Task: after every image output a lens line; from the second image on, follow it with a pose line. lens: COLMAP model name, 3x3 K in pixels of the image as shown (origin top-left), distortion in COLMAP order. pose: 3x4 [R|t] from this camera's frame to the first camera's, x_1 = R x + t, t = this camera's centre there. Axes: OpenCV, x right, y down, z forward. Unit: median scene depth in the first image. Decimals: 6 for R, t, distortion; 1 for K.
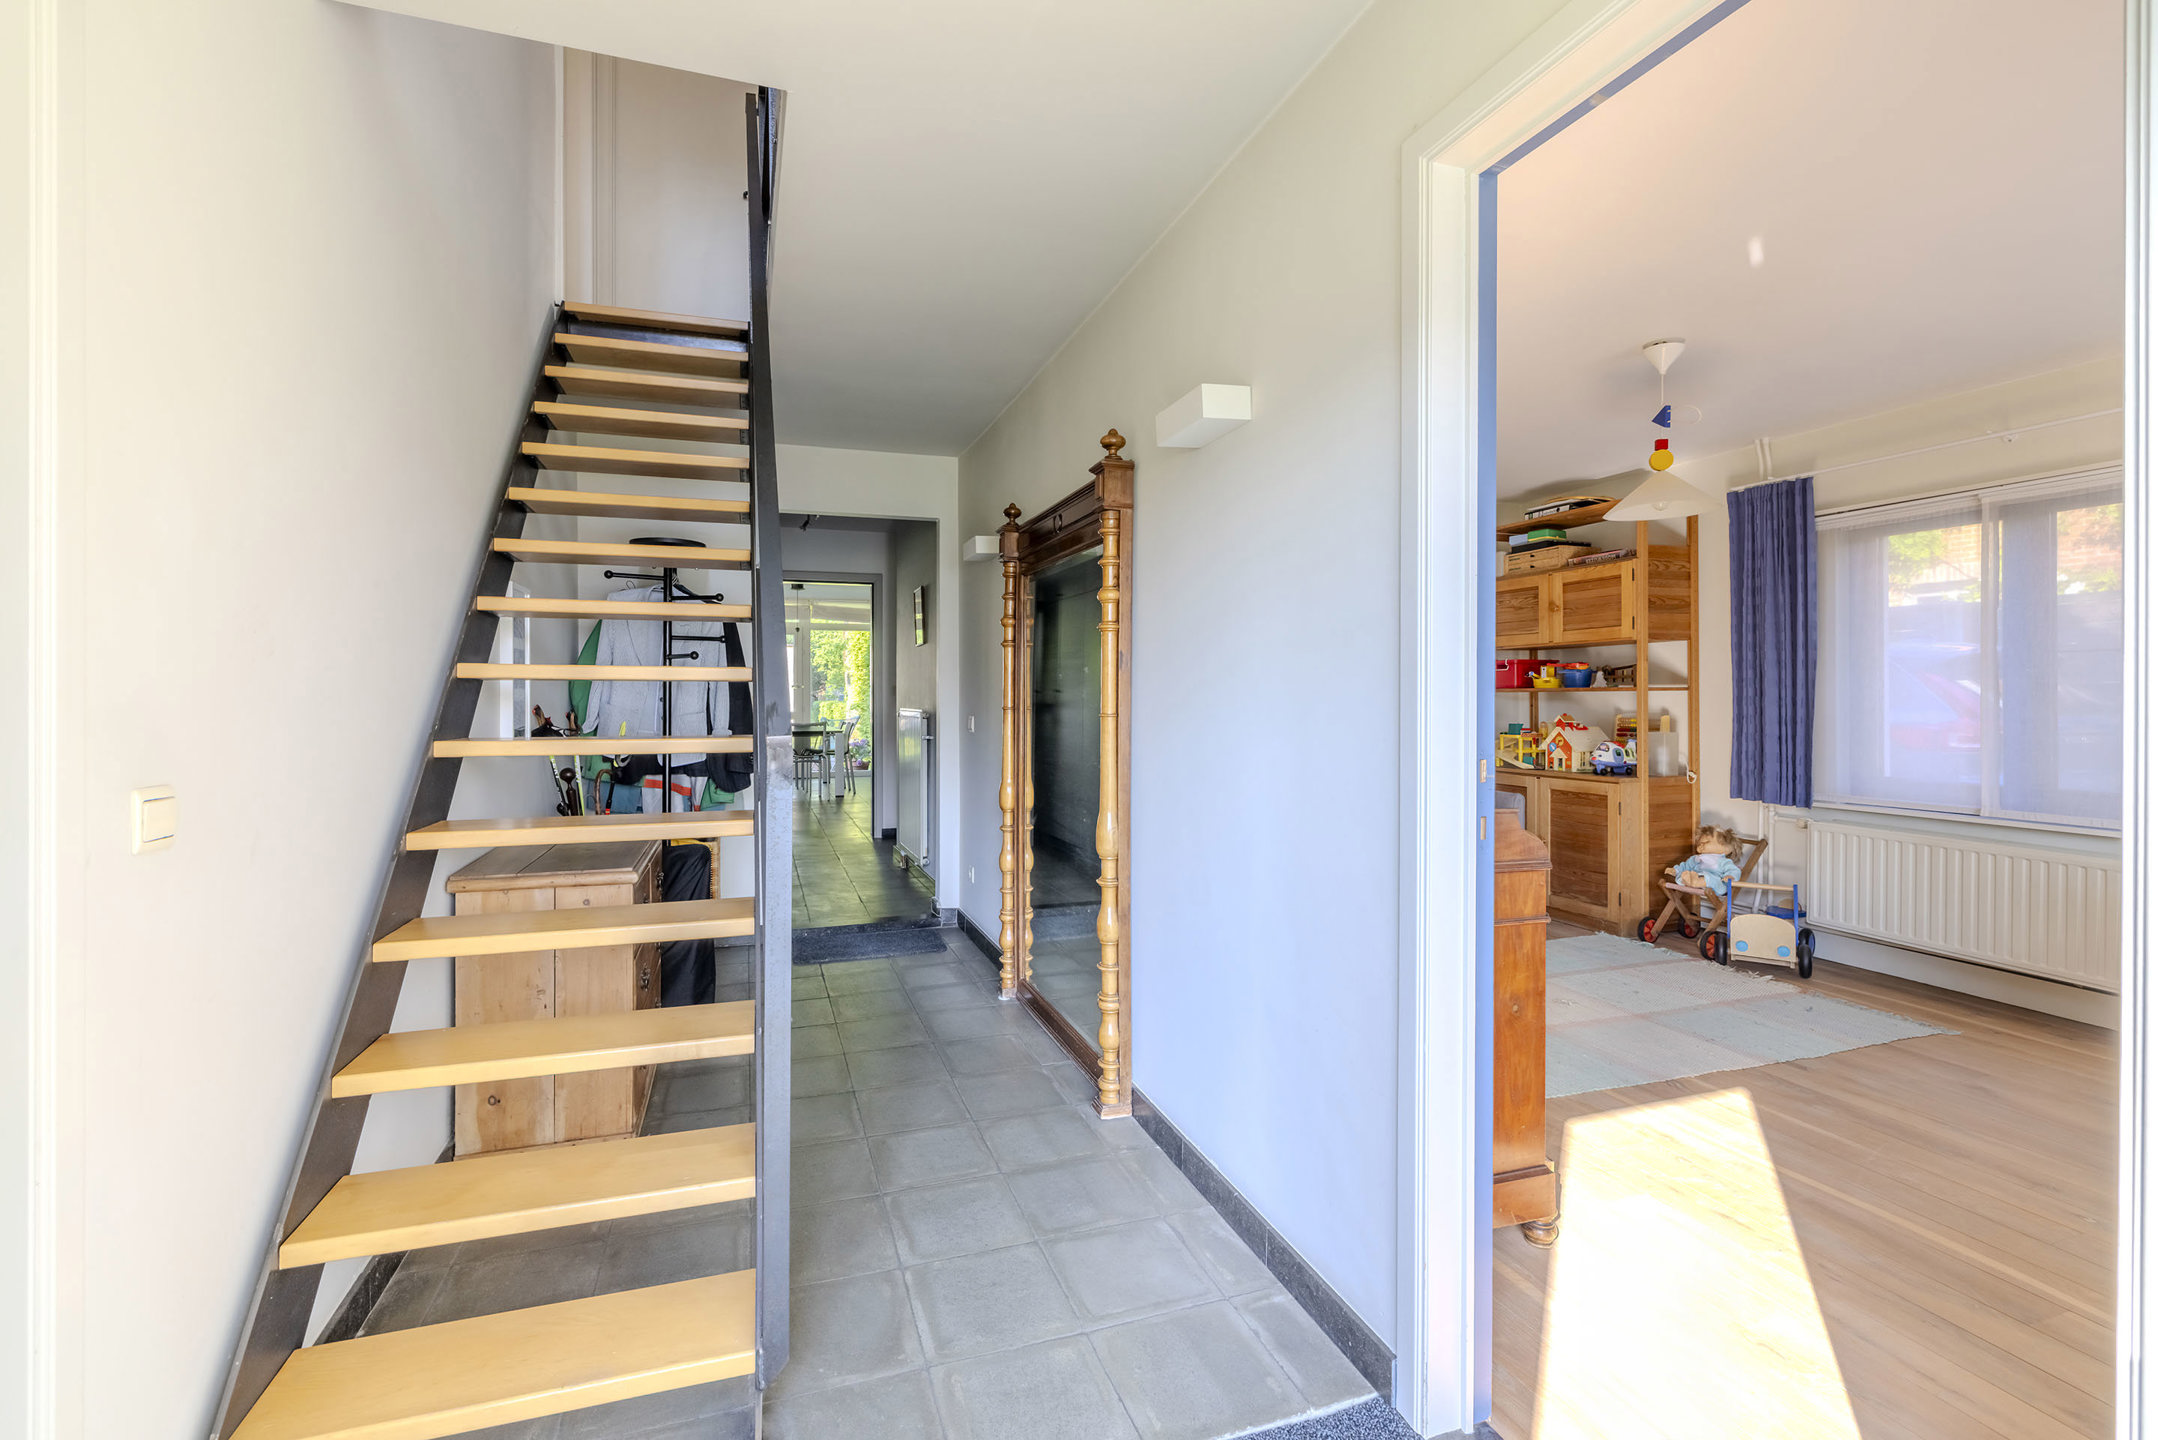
lens RADIAL K [[925.1, 0, 1015.8], [0, 925.1, 694.5], [0, 0, 1]] dist [0.003062, -0.001218]
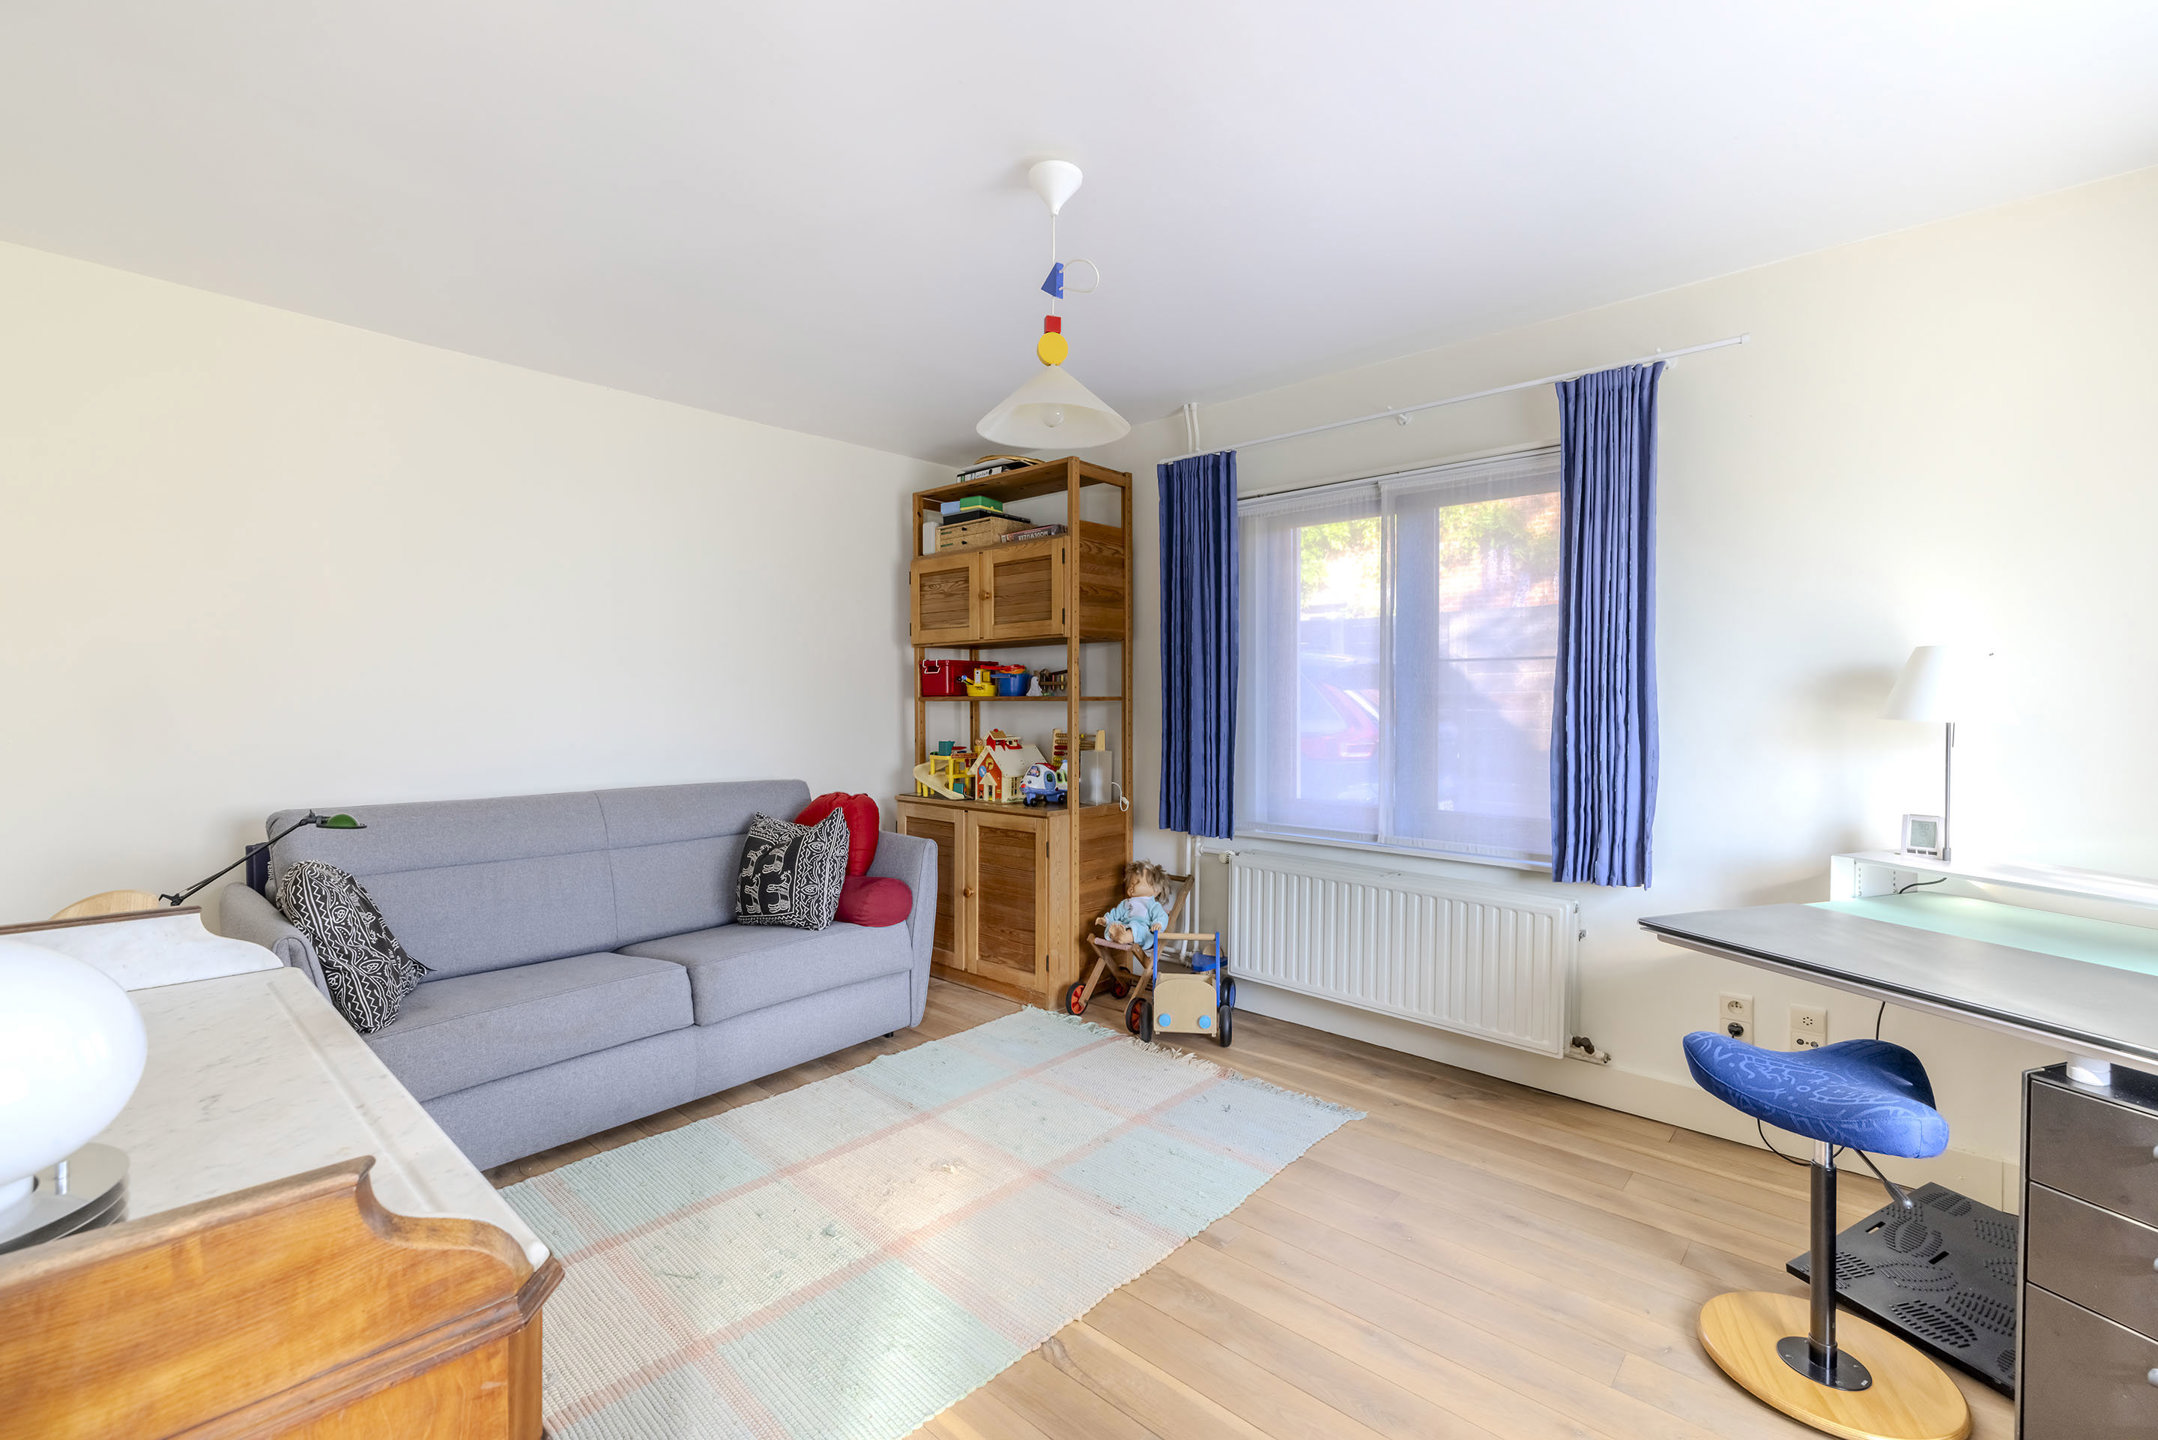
lens RADIAL K [[925.1, 0, 1084.3], [0, 925.1, 715.3], [0, 0, 1]] dist [0.003062, -0.001218]
pose [[0.857031, -0.007553, 0.515209, 0.274557], [-0.002192, 0.999830, 0.018304, -0.006549], [-0.515260, -0.016817, 0.856869, 0.309943]]
